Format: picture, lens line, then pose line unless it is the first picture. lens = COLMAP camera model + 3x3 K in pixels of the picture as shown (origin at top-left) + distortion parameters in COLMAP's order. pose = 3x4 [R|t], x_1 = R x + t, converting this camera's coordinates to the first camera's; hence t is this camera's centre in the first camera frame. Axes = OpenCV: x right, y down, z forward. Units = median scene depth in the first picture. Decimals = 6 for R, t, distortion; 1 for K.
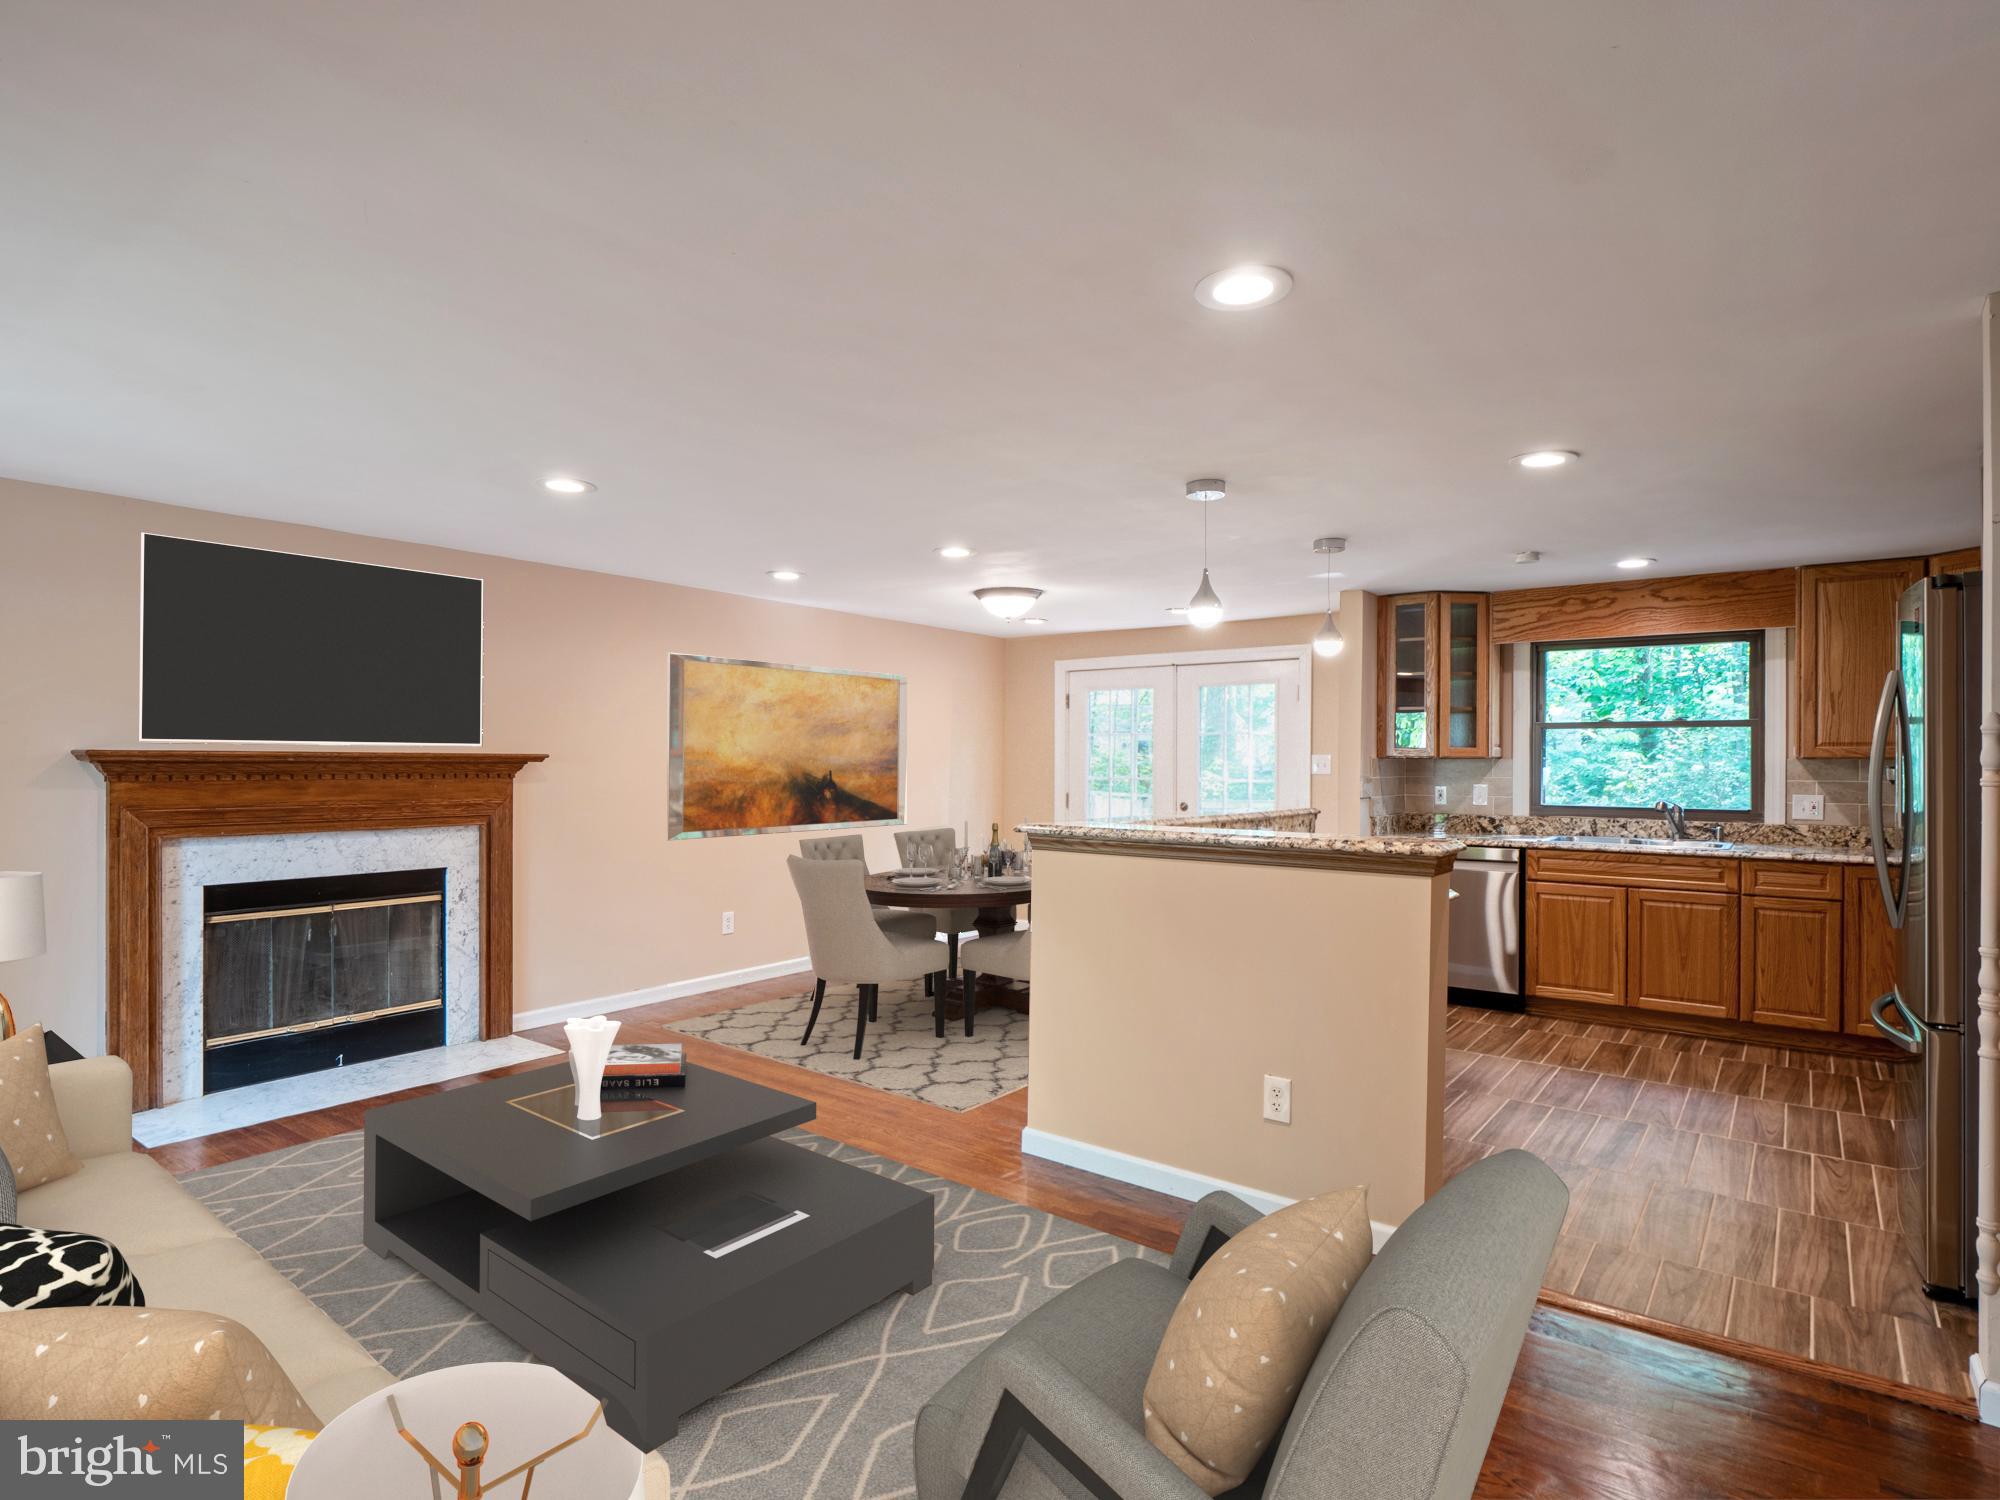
lens RADIAL K [[1028.7, 0, 999.8], [0, 1028.7, 767.1], [0, 0, 1]] dist [-0.005930, -0.006915]
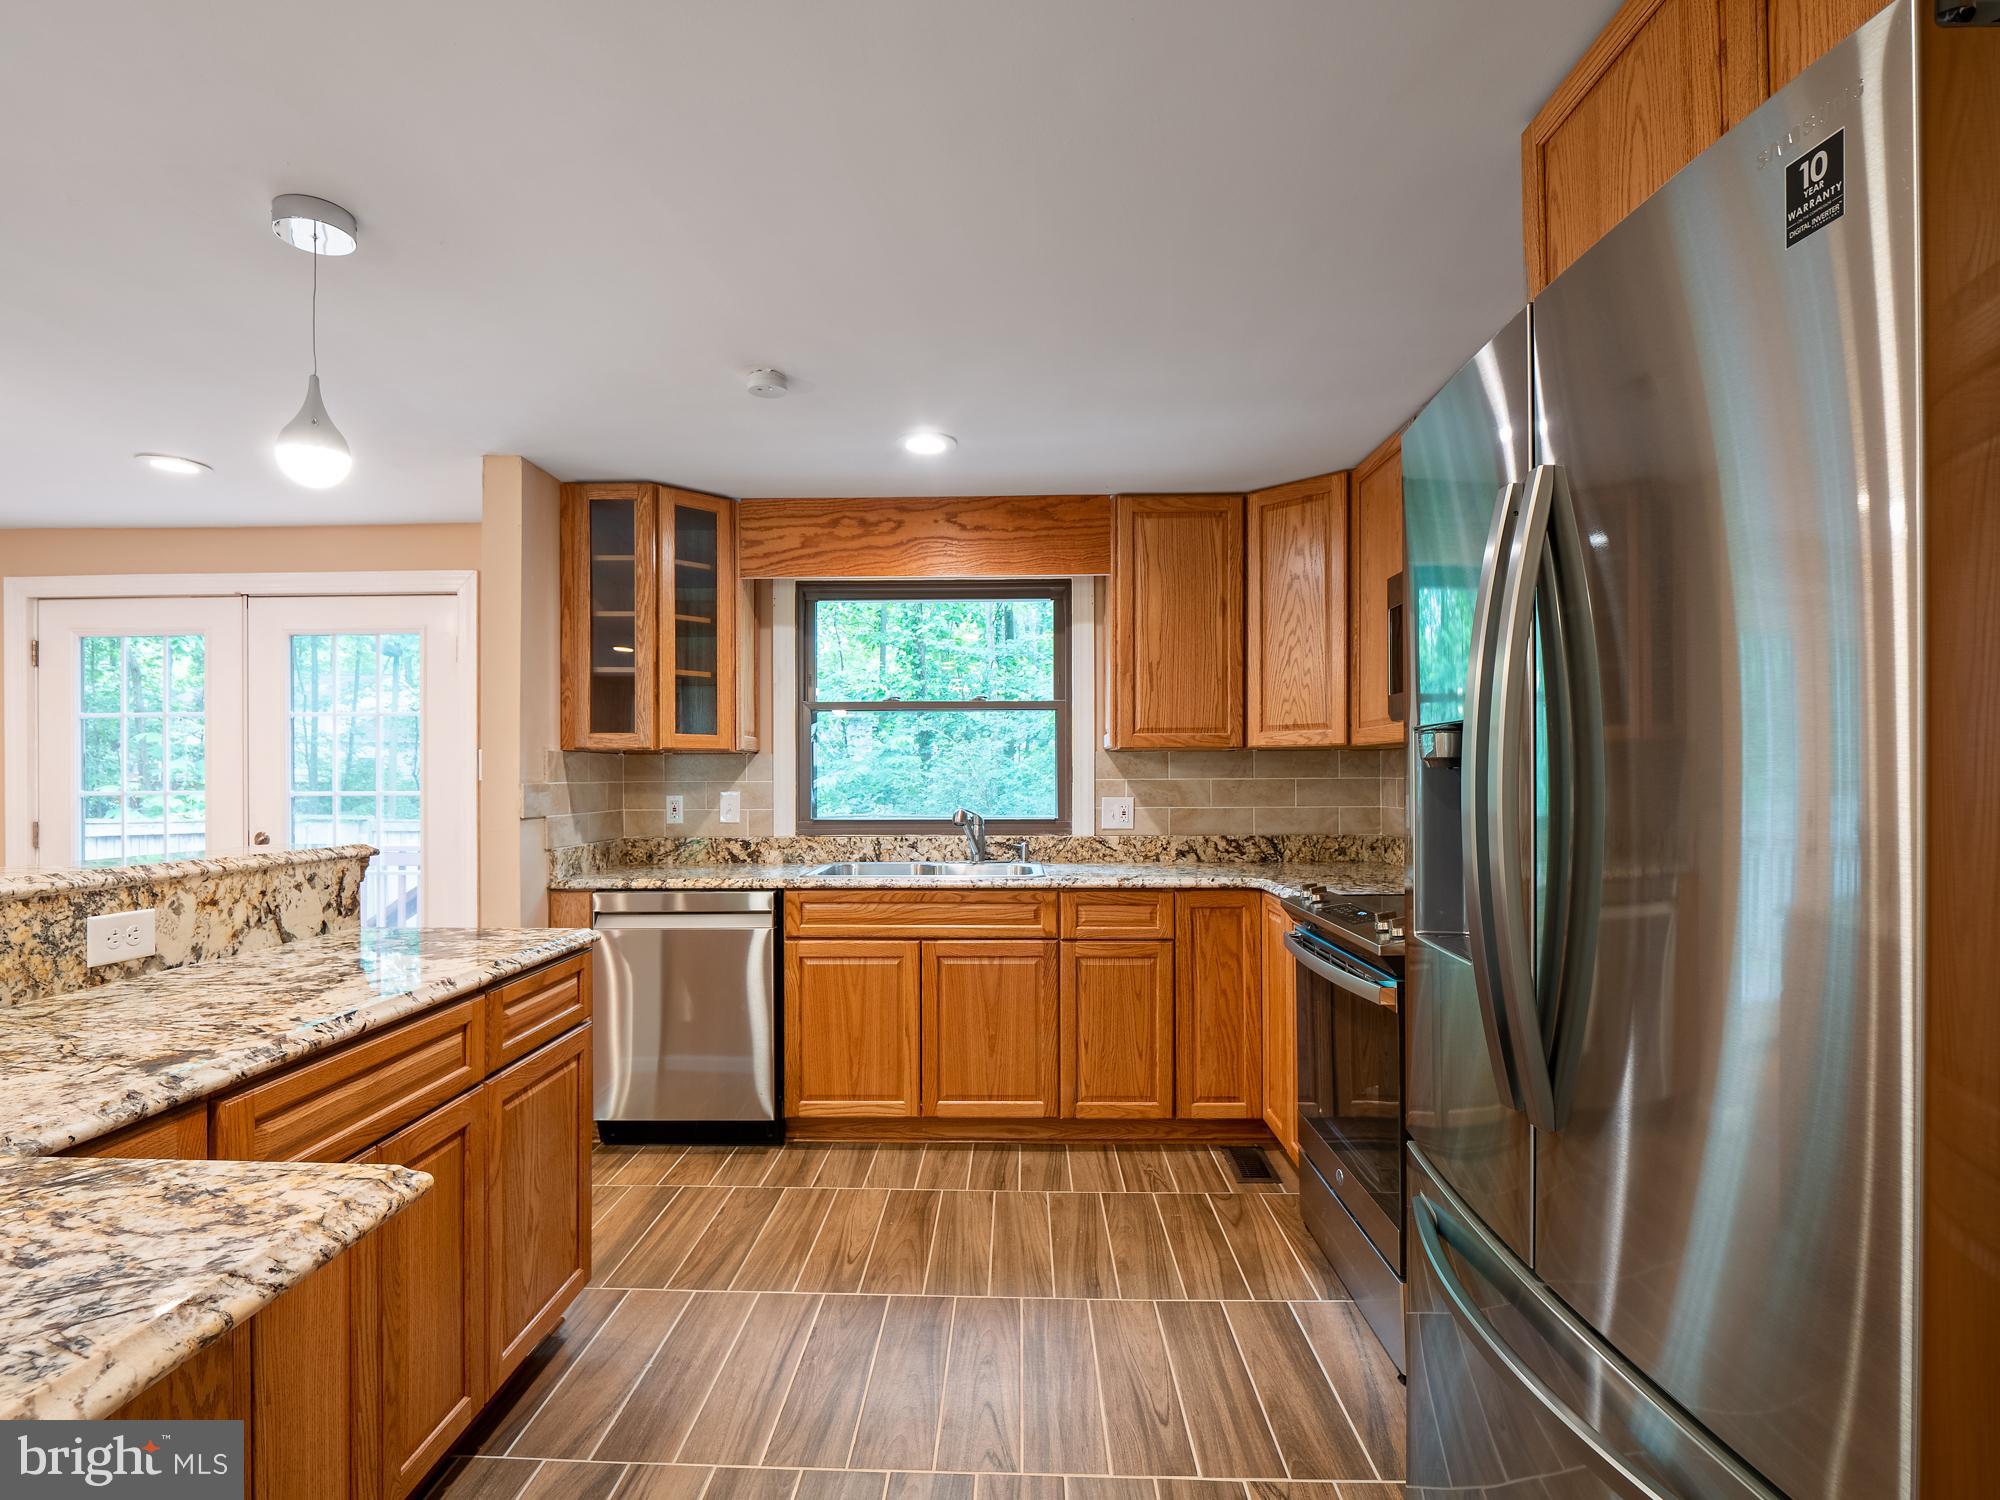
lens RADIAL K [[990.8, 0, 975.8], [0, 990.8, 777.8], [0, 0, 1]] dist [0.000977, -0.008744]
pose [[0.815451, -0.002341, 0.578821, 0.267530], [0.007060, 0.999958, -0.005903, 0.015728], [-0.578783, 0.008900, 0.815433, 0.451308]]
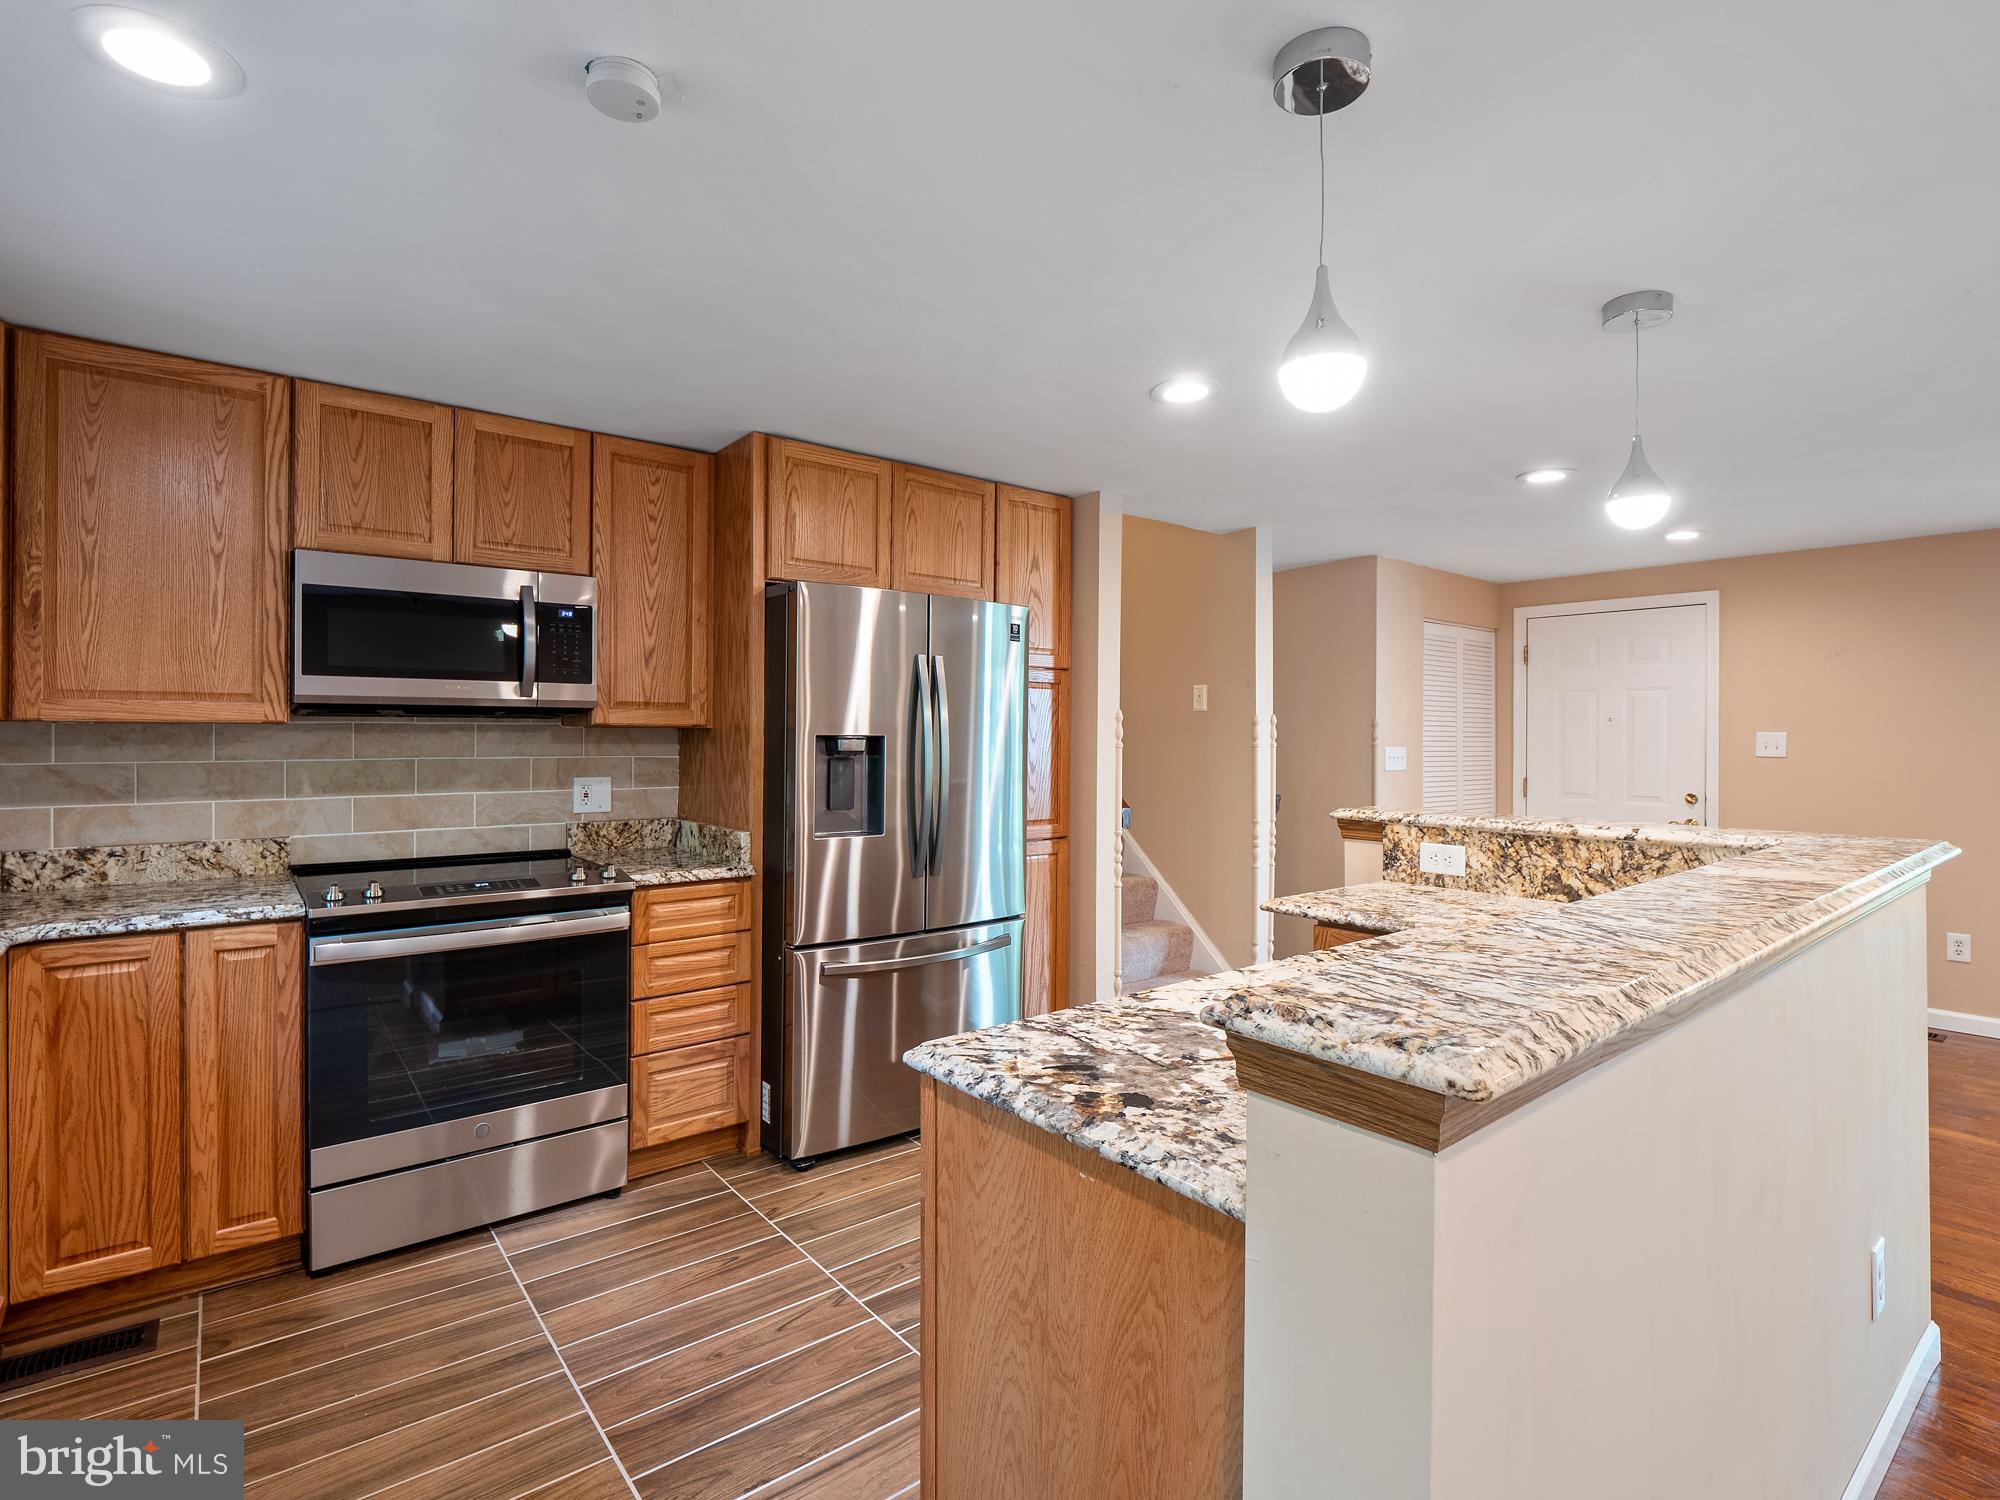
lens RADIAL K [[990.8, 0, 994.3], [0, 990.8, 735.1], [0, 0, 1]] dist [0.000977, -0.008744]
pose [[-0.971334, -0.004591, 0.237675, 0.301523], [-0.002366, 0.999951, 0.009646, -0.005976], [-0.237708, 0.008807, -0.971297, 1.163180]]
